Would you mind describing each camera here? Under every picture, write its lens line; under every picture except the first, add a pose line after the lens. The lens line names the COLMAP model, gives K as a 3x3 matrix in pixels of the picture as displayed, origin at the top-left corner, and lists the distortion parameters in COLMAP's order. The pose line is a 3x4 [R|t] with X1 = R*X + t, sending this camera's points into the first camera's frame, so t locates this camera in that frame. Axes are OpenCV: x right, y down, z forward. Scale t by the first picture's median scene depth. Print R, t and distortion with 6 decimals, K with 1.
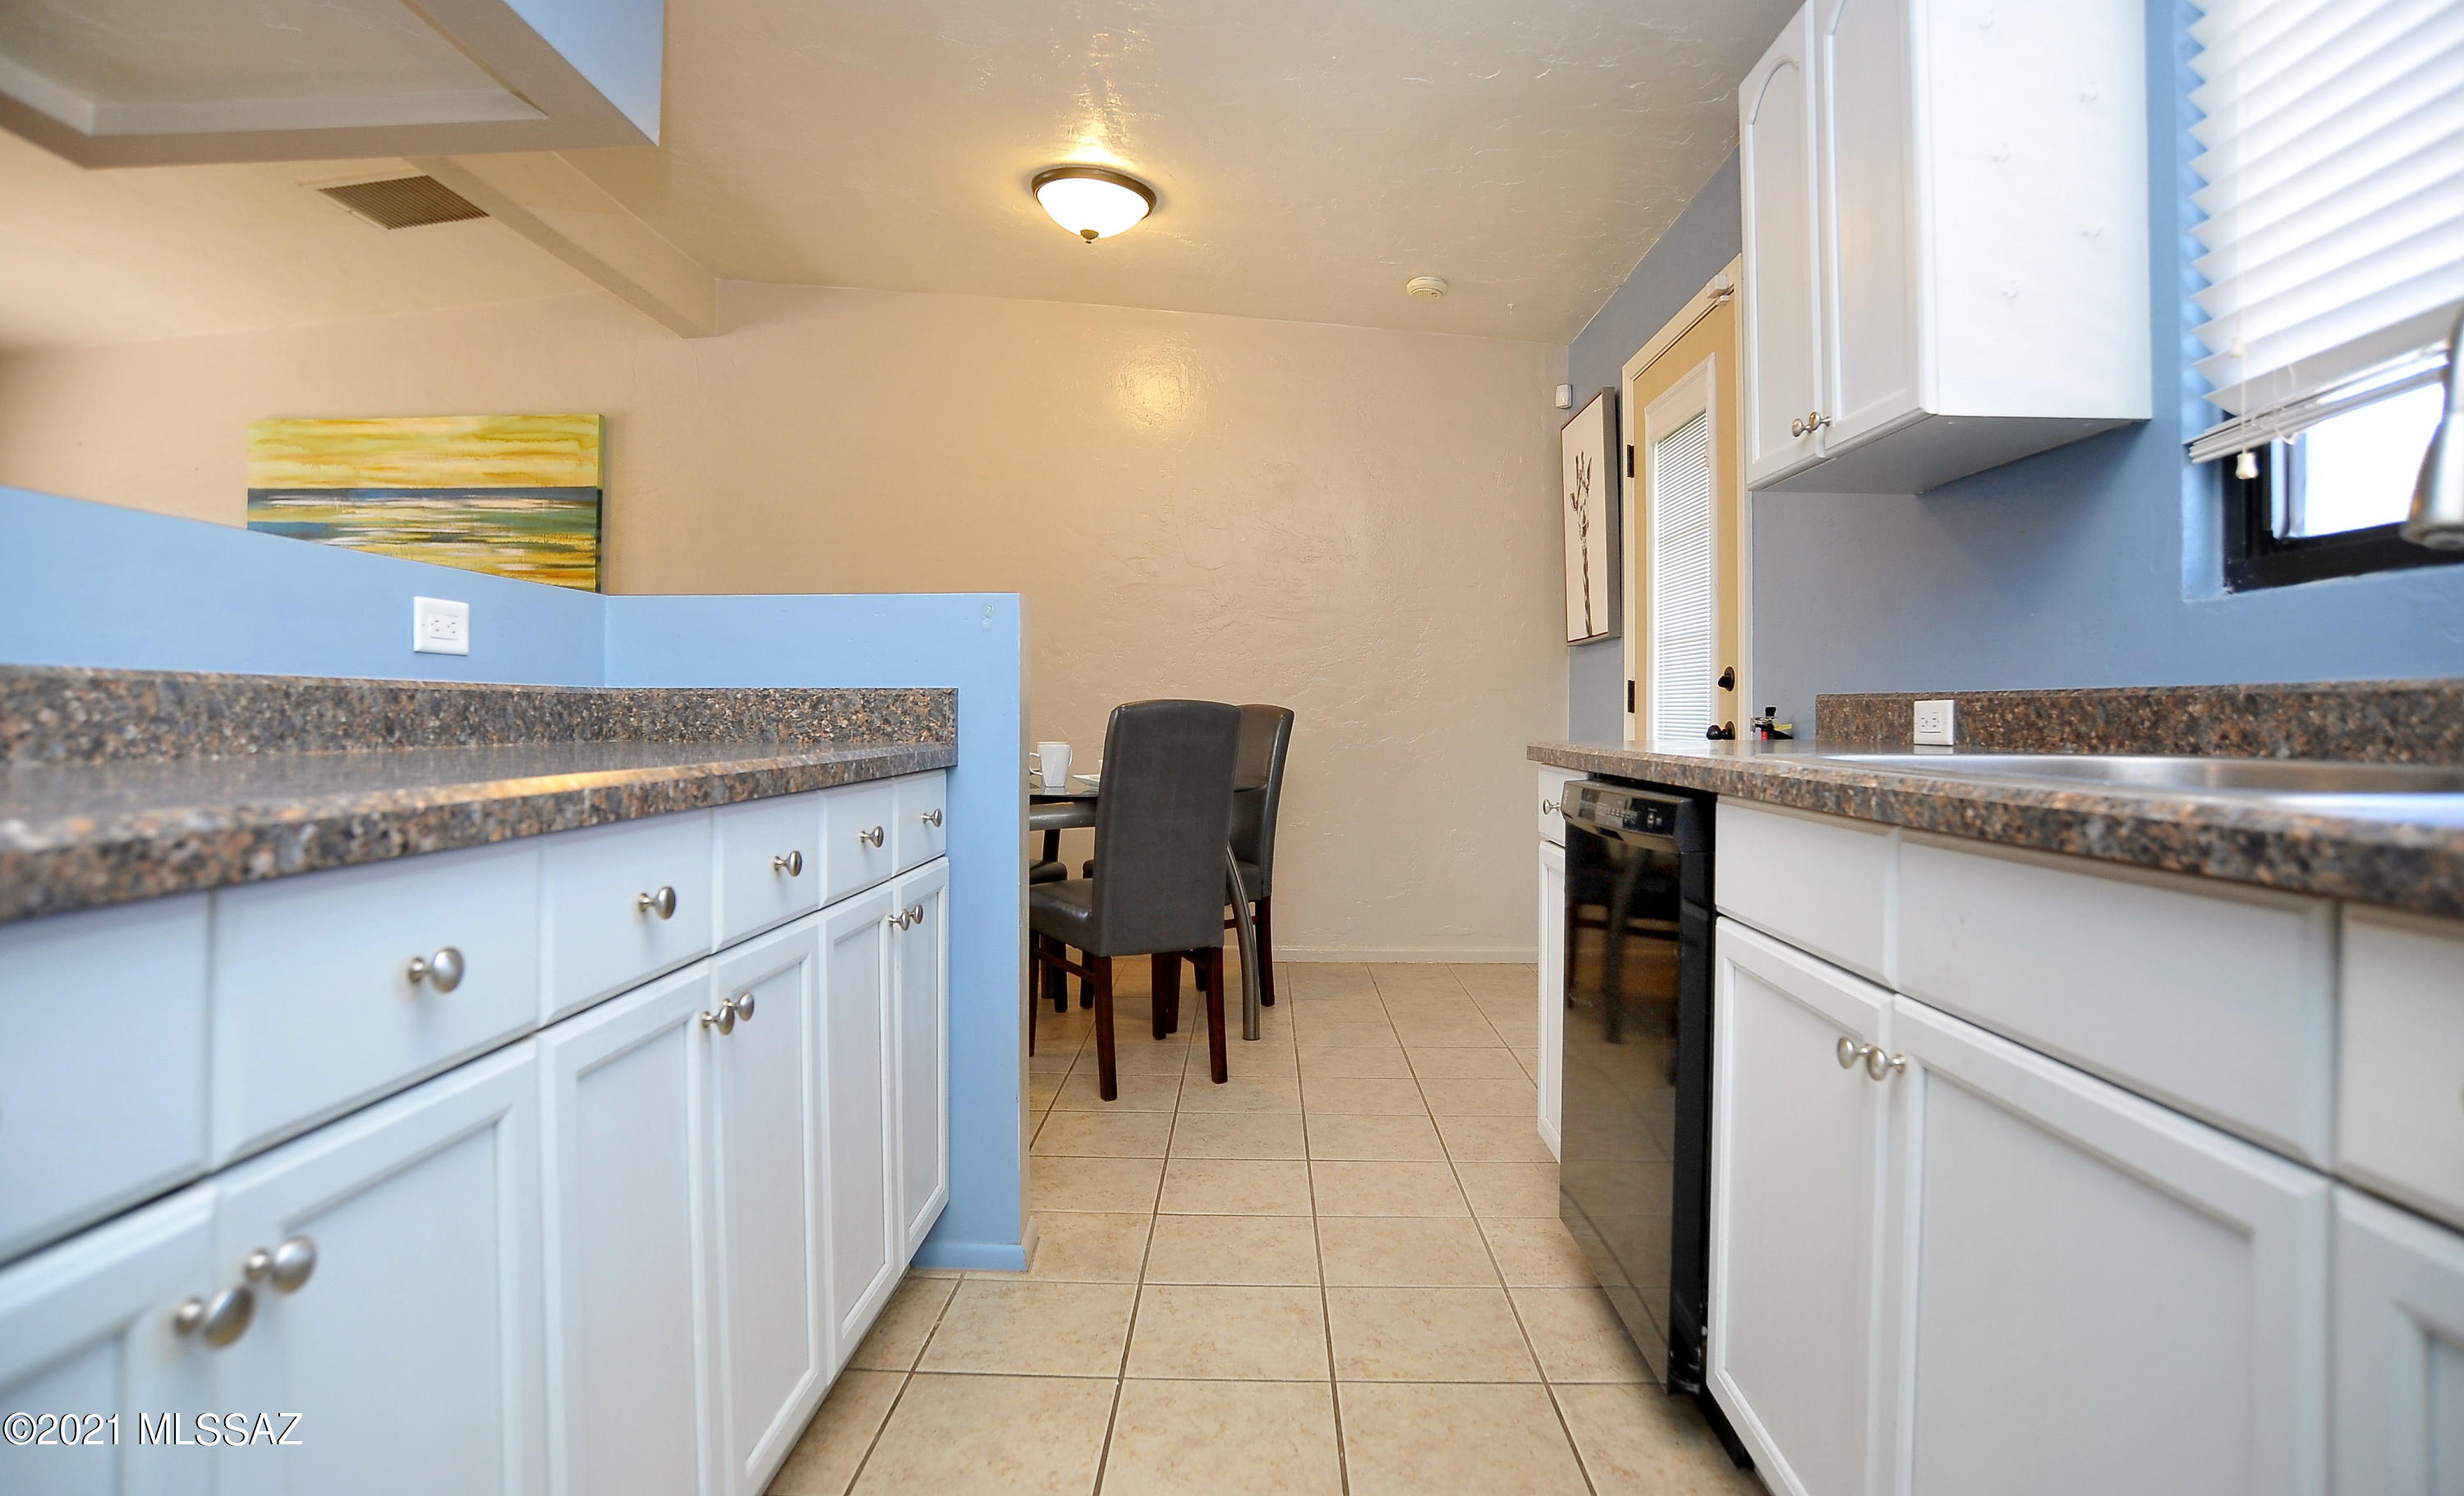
lens RADIAL K [[1262.4, 0, 1225.8], [0, 1262.4, 700.8], [0, 0, 1]] dist [-0.104490, 0.052393]
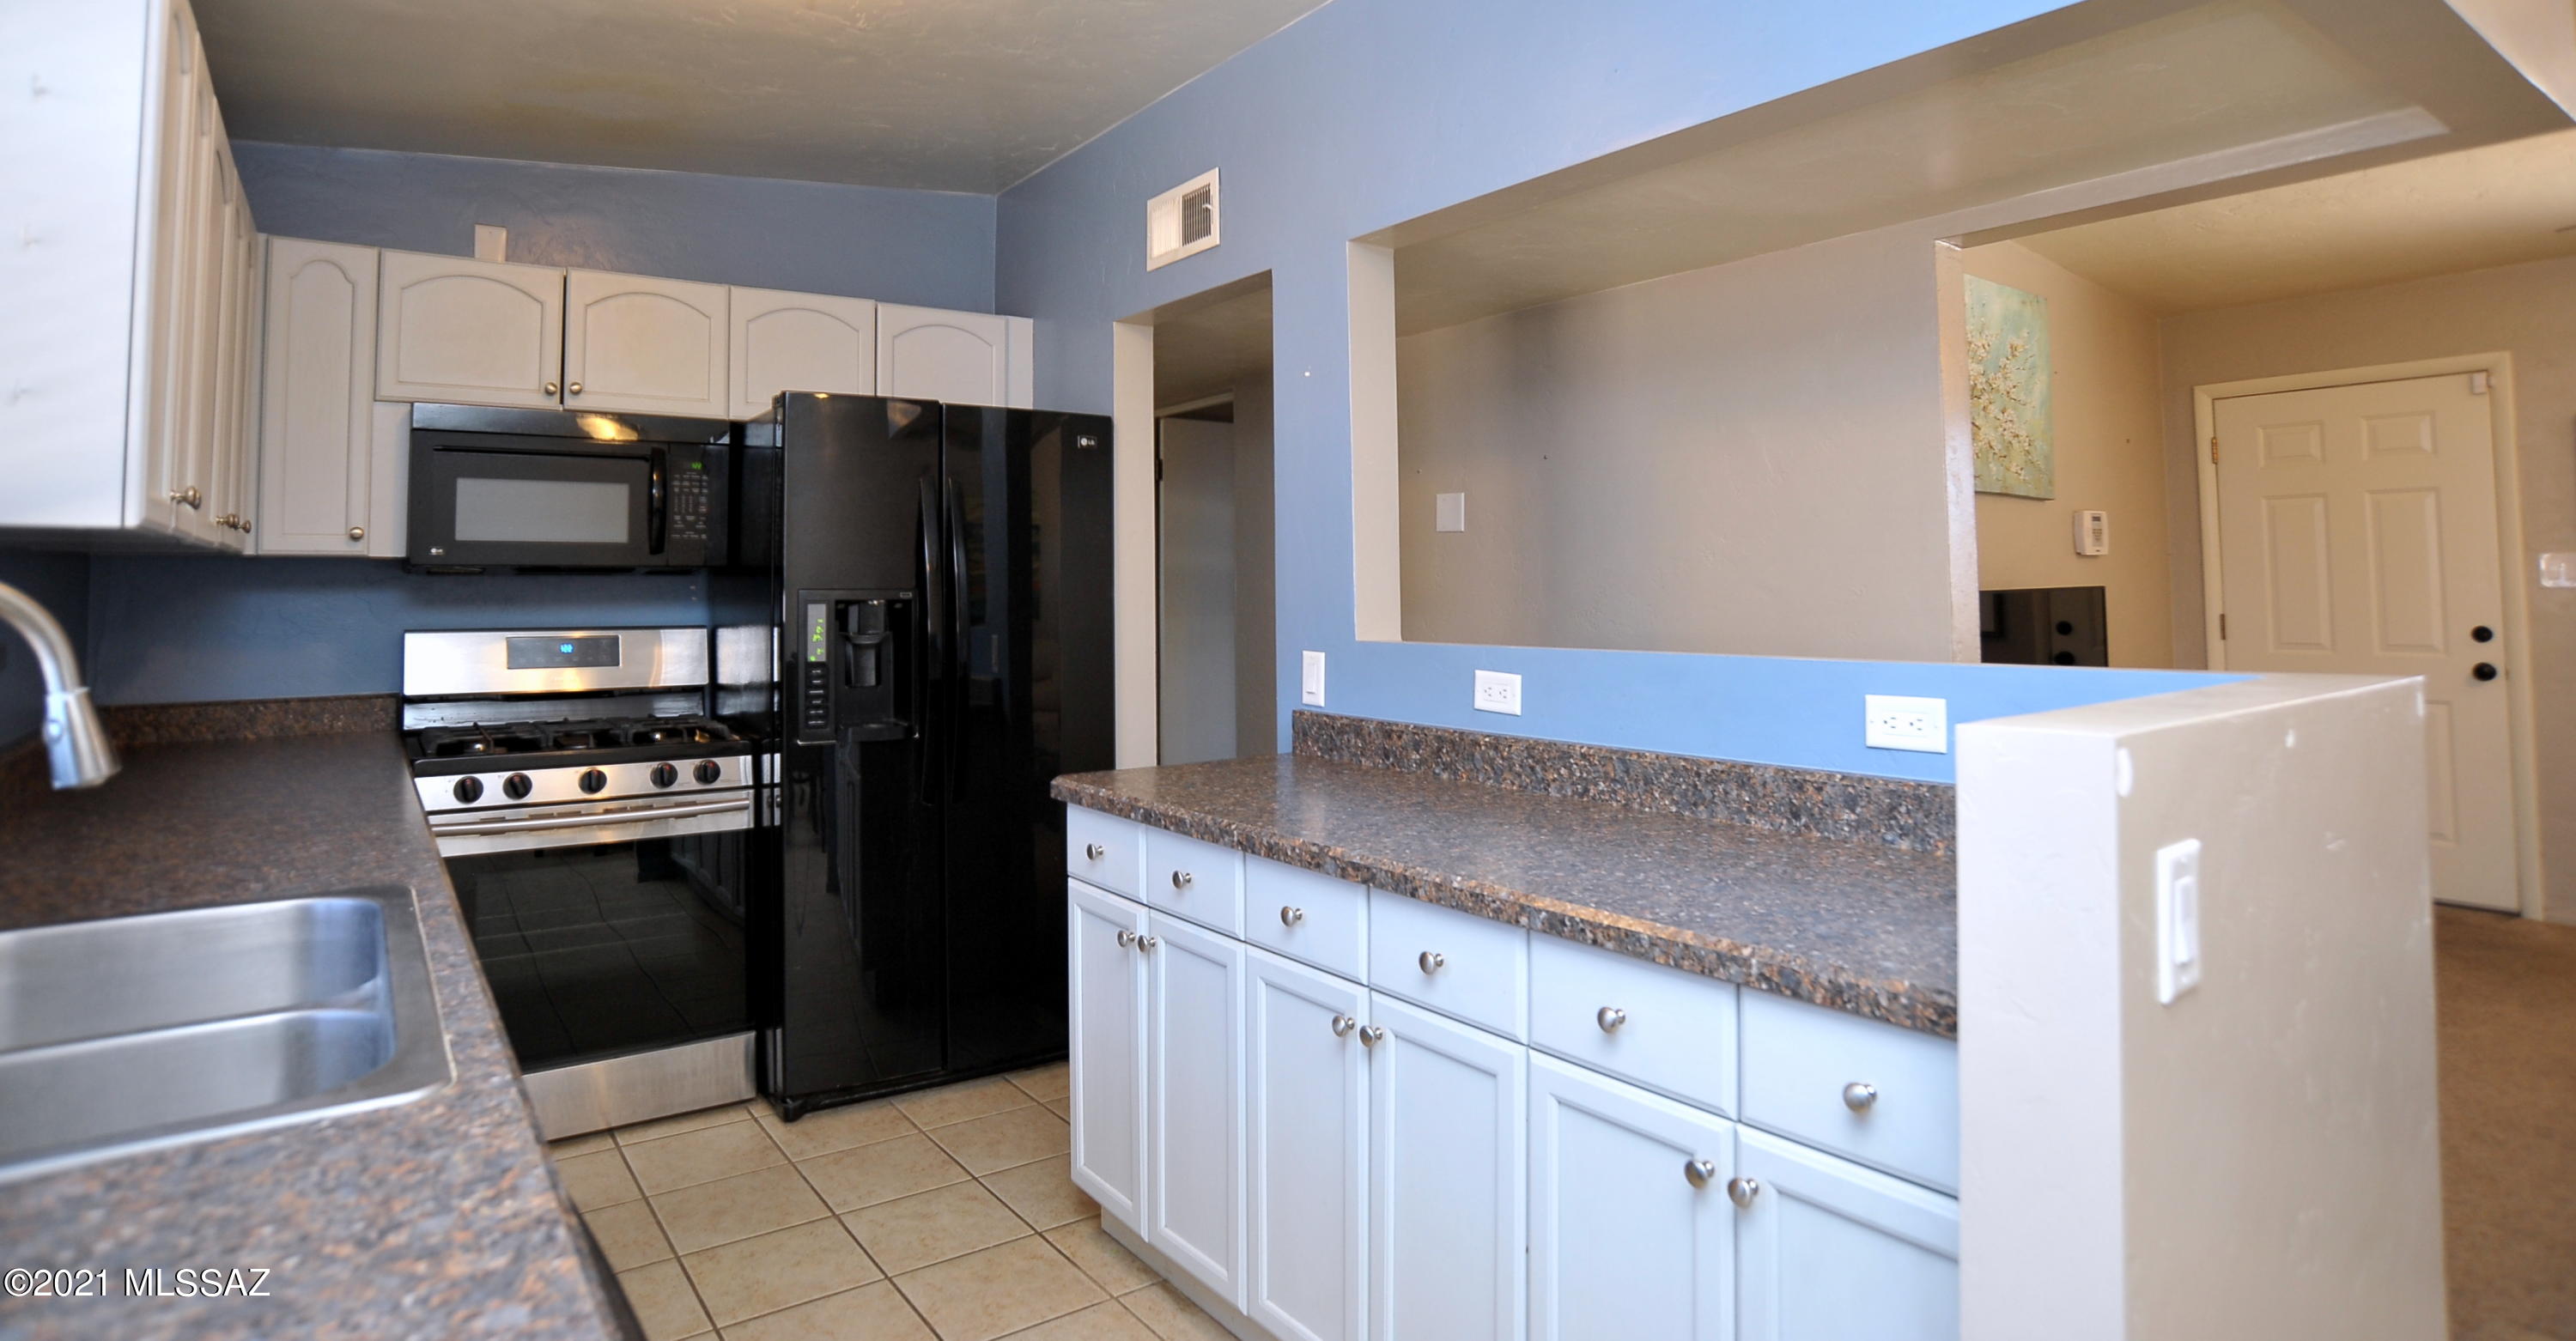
lens RADIAL K [[1334.6, 0, 1281.2], [0, 1334.6, 511.6], [0, 0, 1]] dist [-0.100302, 0.049049]
pose [[-0.789670, -0.031527, -0.612721, 0.357656], [0.011174, 0.997774, -0.065740, -0.141634], [0.613430, -0.058759, -0.787560, 1.281468]]
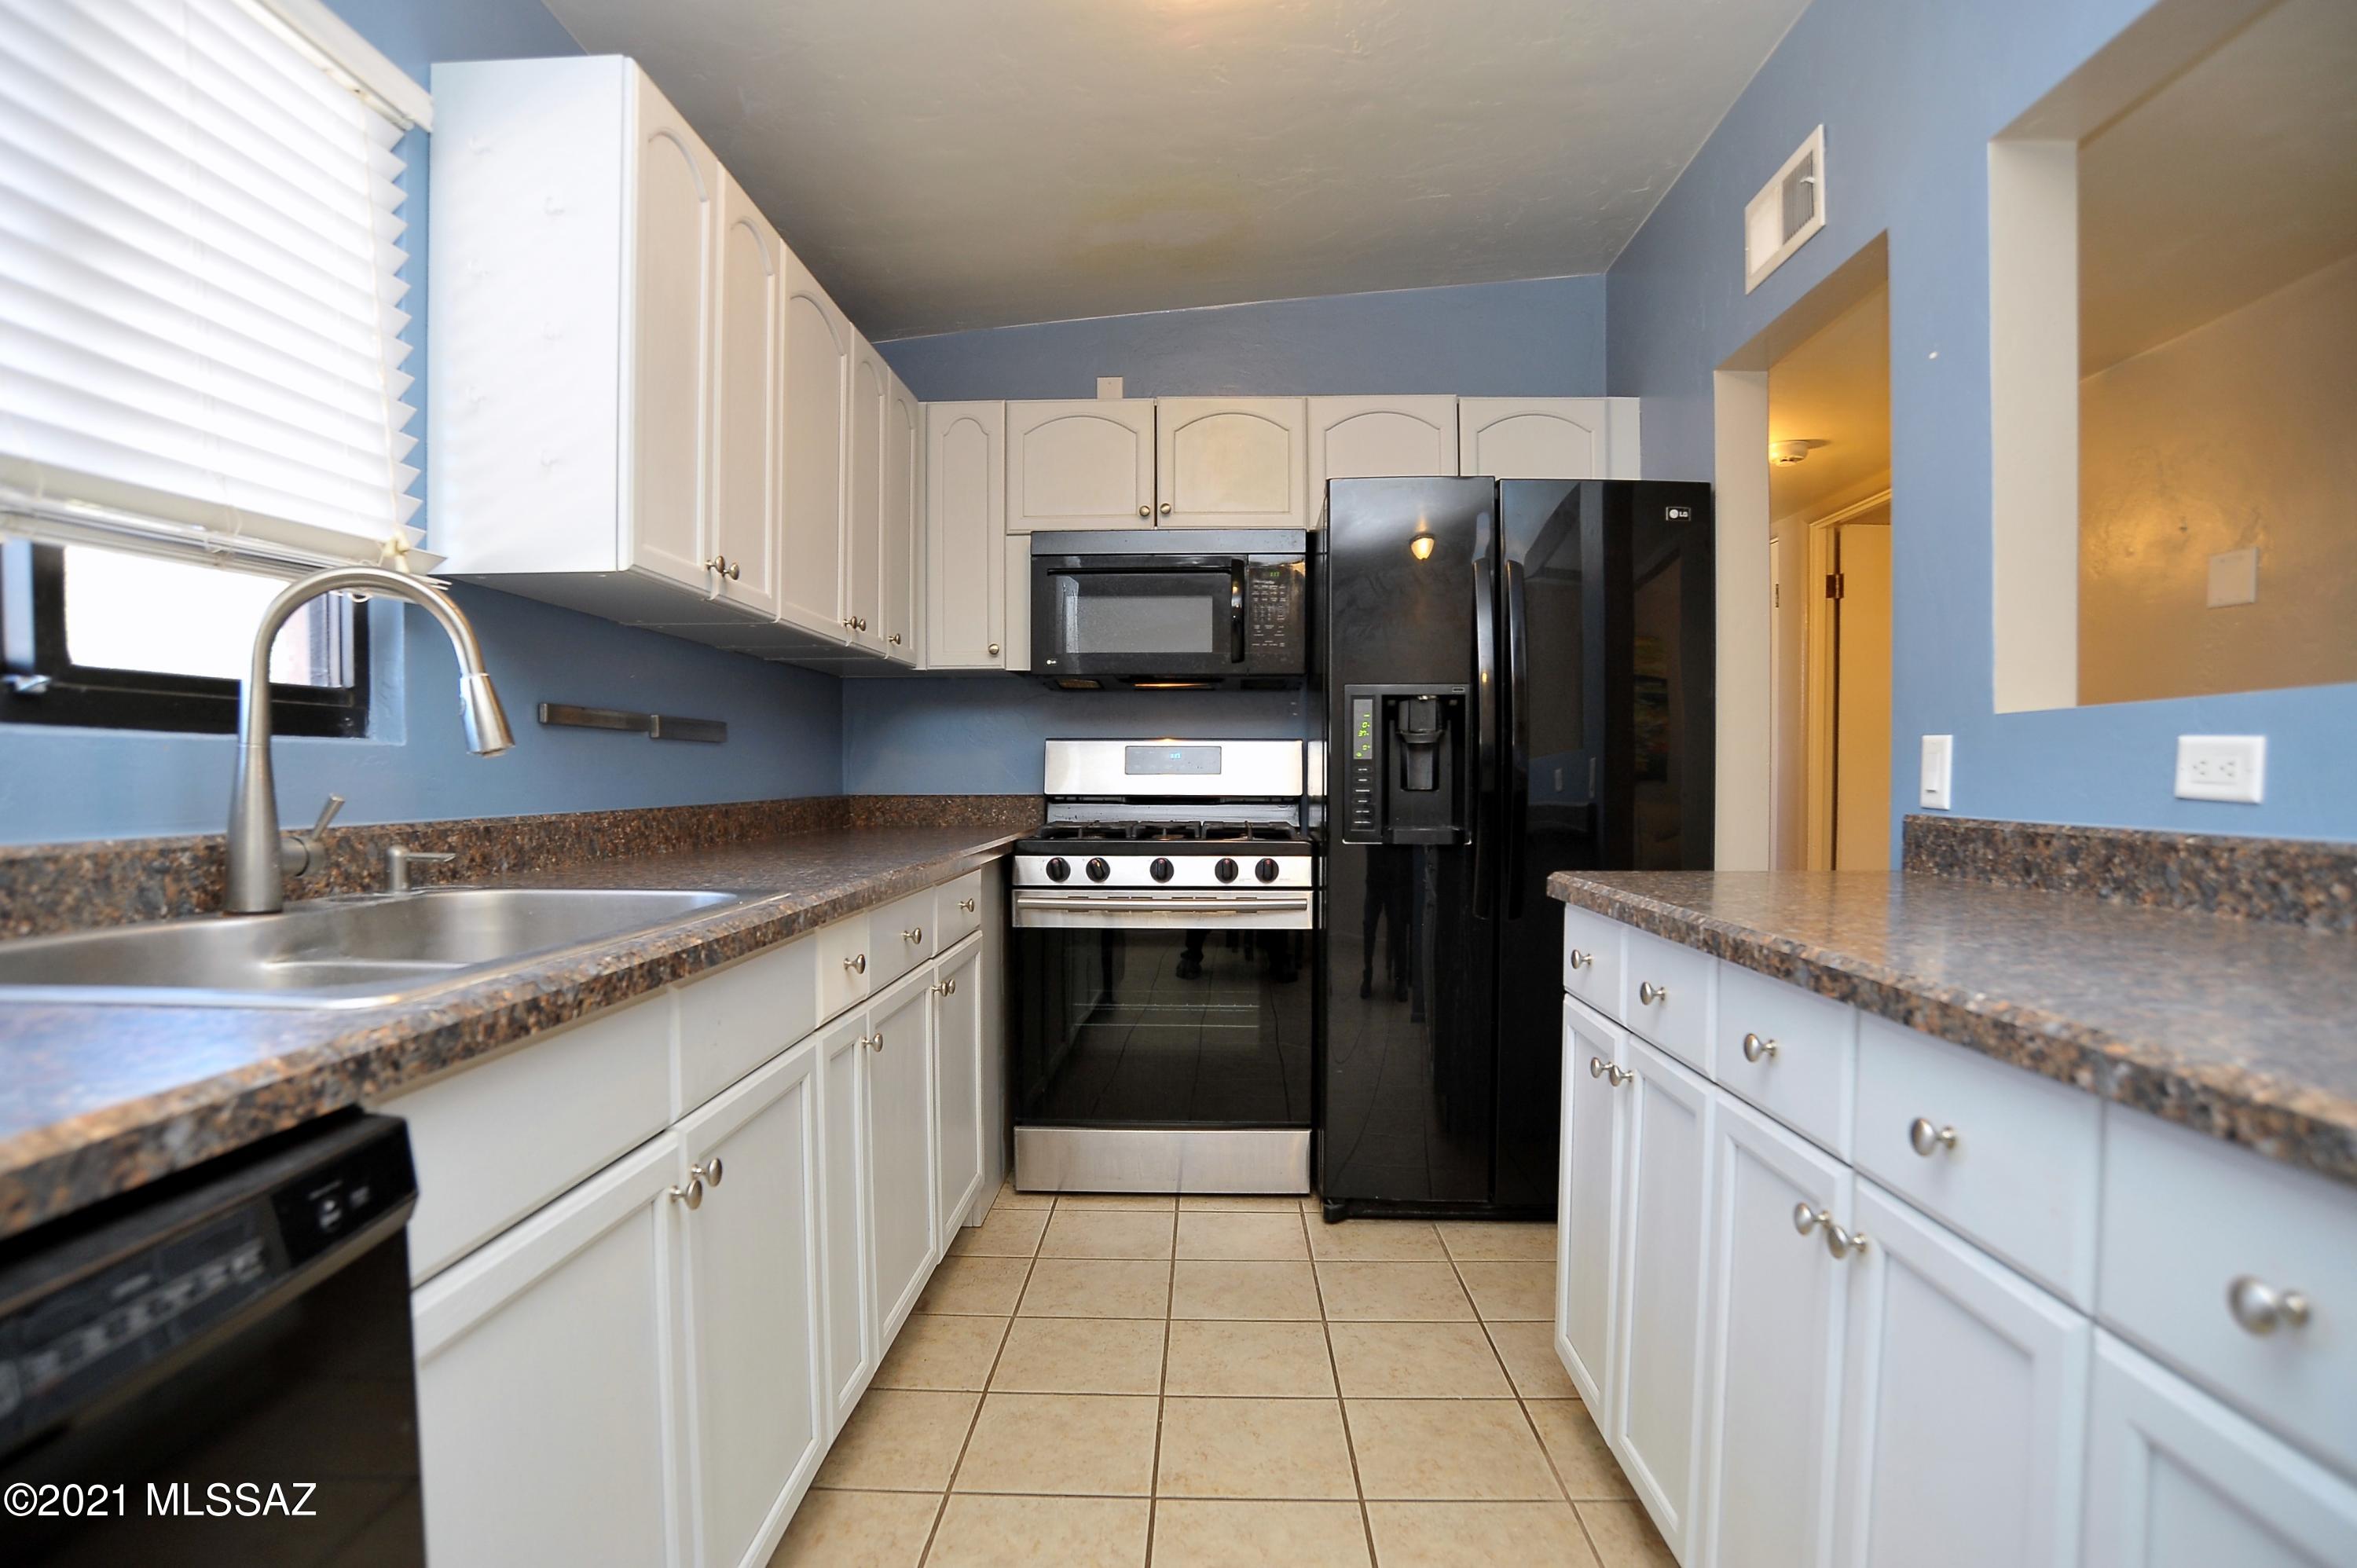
lens RADIAL K [[1230.4, 0, 1176.7], [0, 1230.4, 813.4], [0, 0, 1]] dist [-0.101770, 0.047208]
pose [[-0.999981, -0.005581, 0.002639, 0.042948], [-0.005531, 0.999811, 0.018630, -0.038076], [-0.002742, 0.018615, -0.999823, 1.102530]]
